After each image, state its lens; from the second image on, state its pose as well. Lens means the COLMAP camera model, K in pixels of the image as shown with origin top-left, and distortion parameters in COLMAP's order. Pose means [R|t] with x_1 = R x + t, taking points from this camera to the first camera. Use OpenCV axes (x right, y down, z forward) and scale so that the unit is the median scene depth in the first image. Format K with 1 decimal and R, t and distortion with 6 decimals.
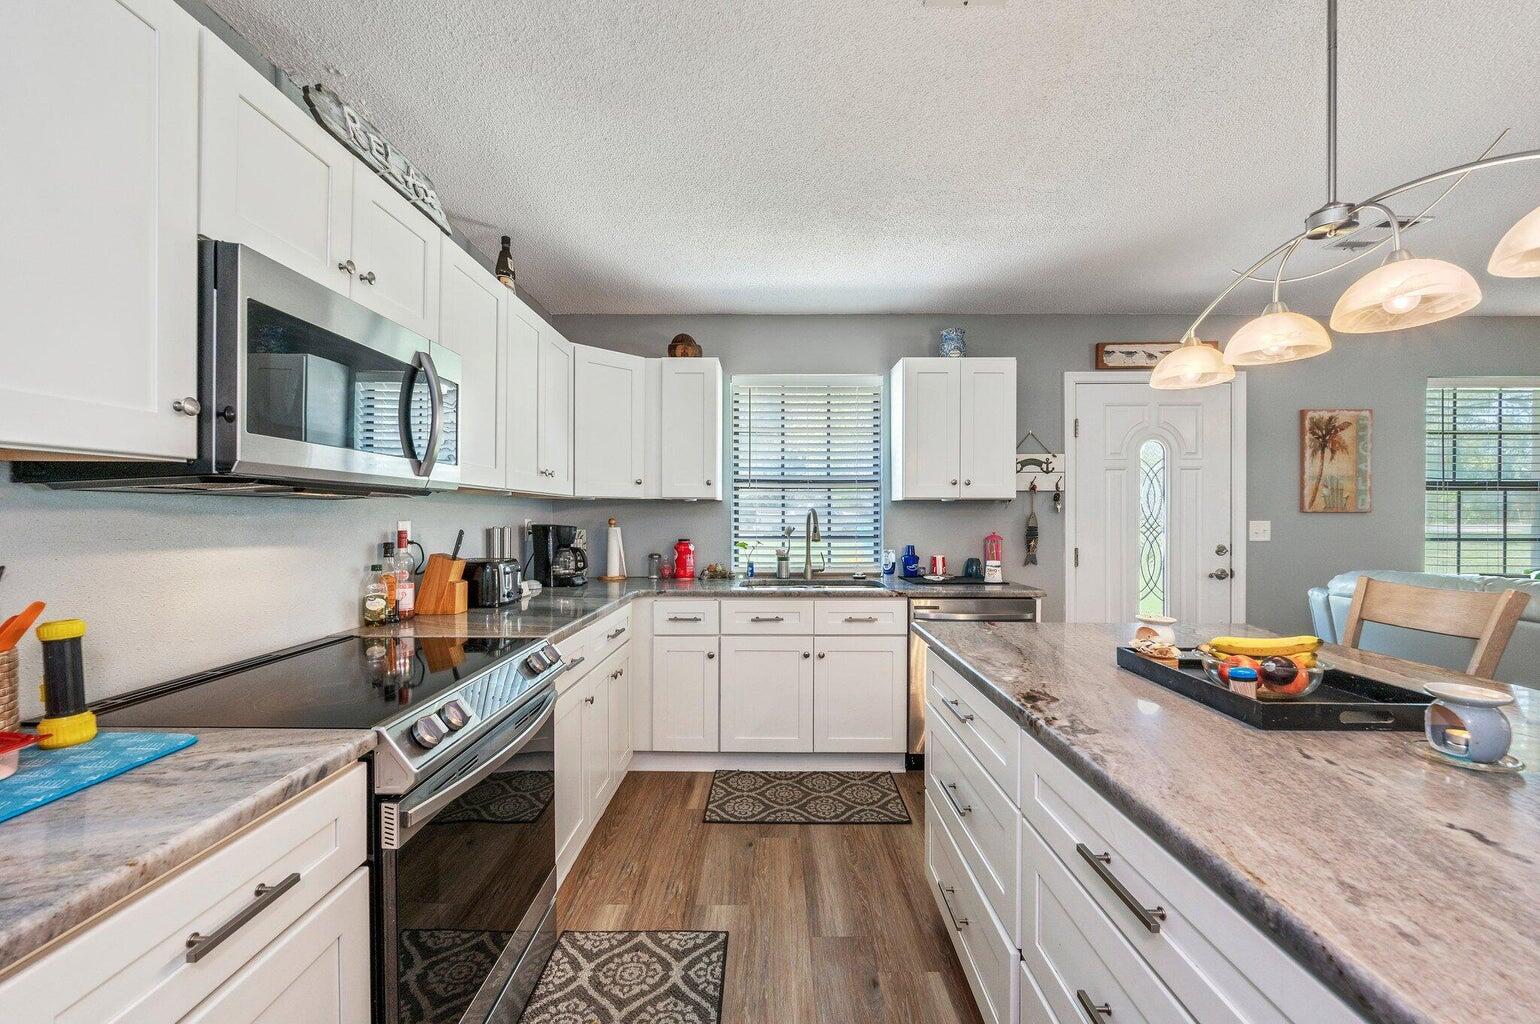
lens RADIAL K [[620.8, 0, 770.0], [0, 620.8, 512.0], [0, 0, 1]] dist [-0.001574, -0.000182]
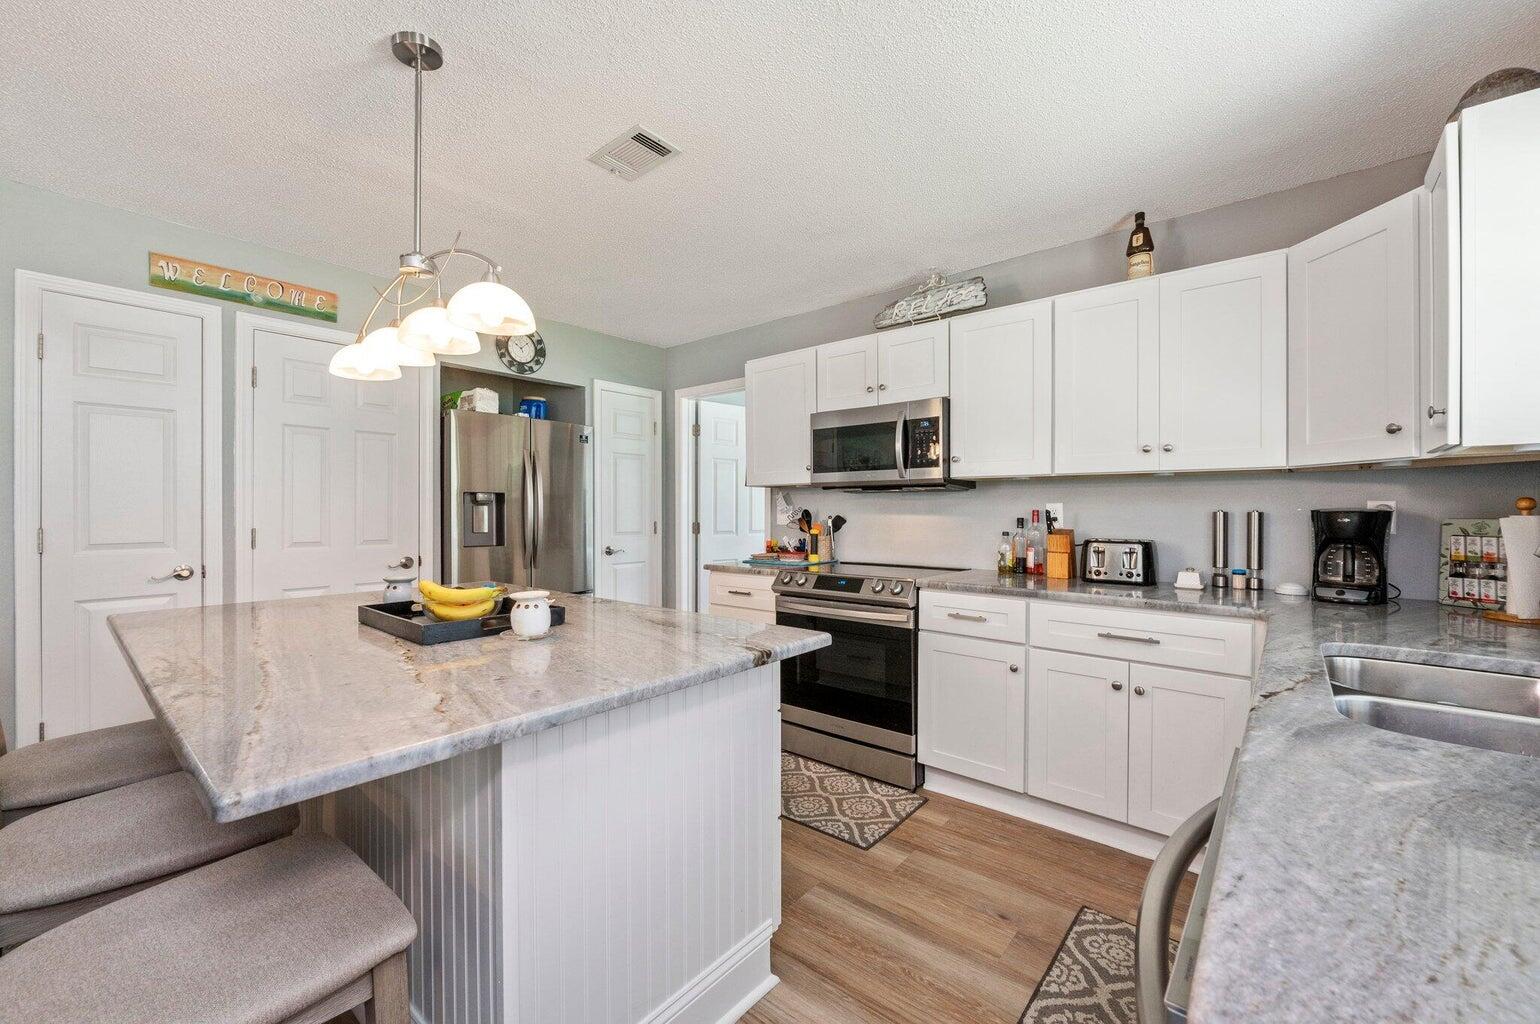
lens RADIAL K [[620.8, 0, 770.0], [0, 620.8, 512.0], [0, 0, 1]] dist [-0.001574, -0.000182]
pose [[-0.642550, -0.002875, -0.766239, 0.984400], [0.001059, 0.999989, -0.004640, 0.046665], [0.766243, -0.003793, -0.642539, 1.677016]]
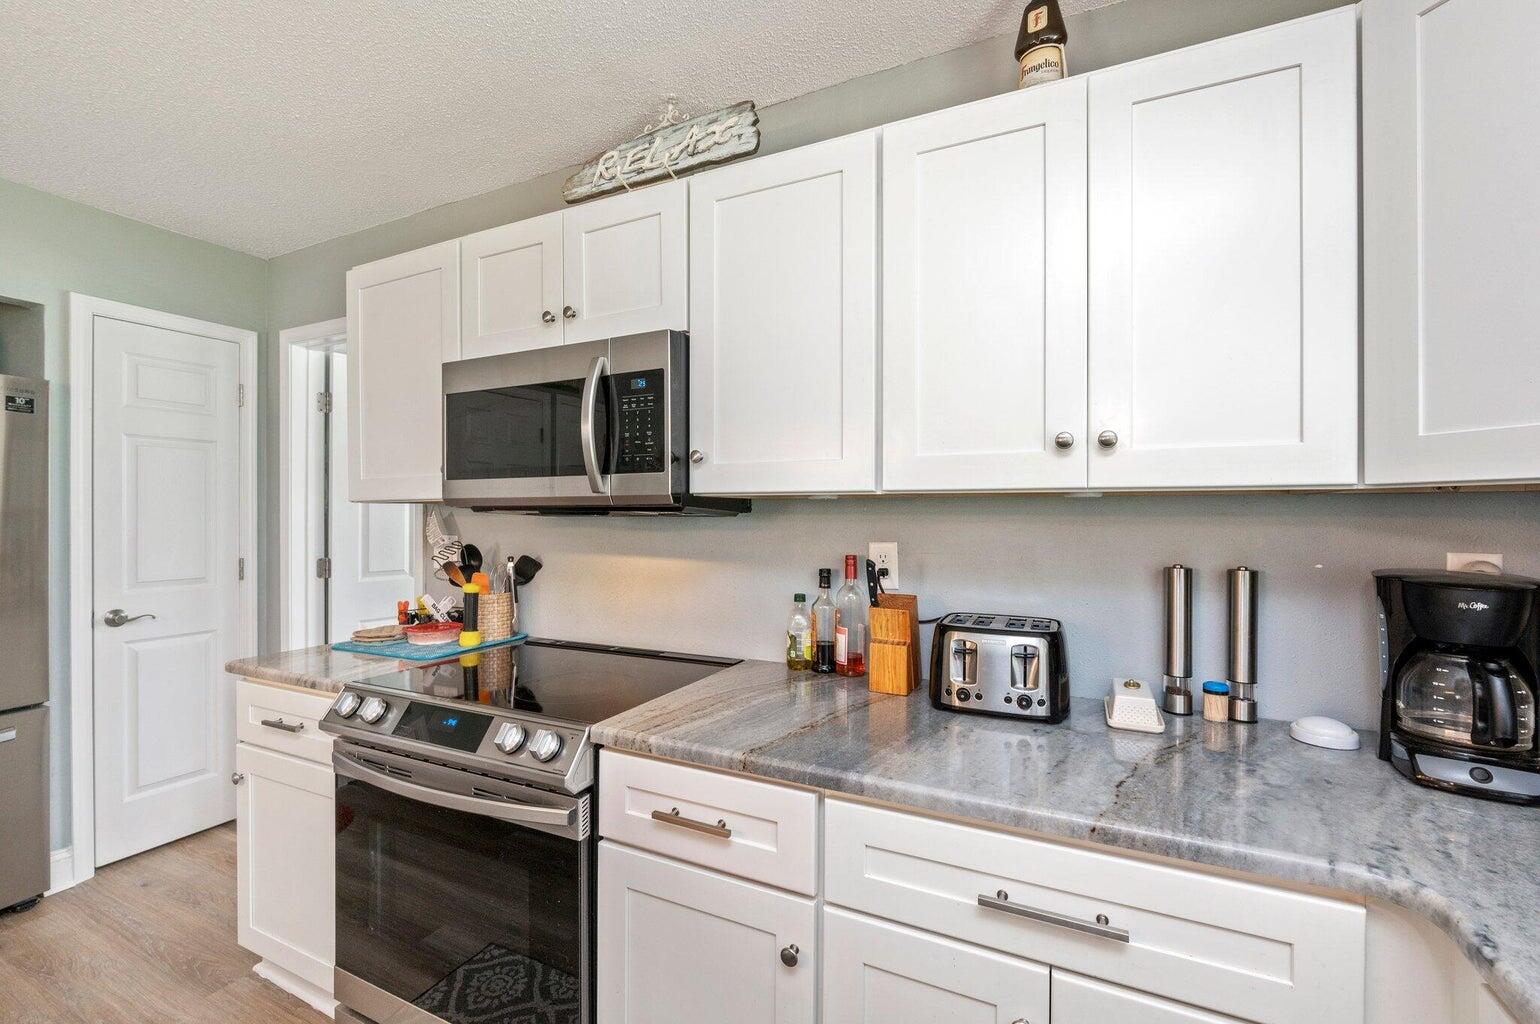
lens RADIAL K [[651.4, 0, 774.0], [0, 651.4, 518.2], [0, 0, 1]] dist [-0.000949, -0.000069]
pose [[-0.429158, -0.001333, -0.903228, 0.169883], [0.002092, 0.999995, -0.002469, -0.014947], [0.903227, -0.002949, -0.429153, 1.462493]]
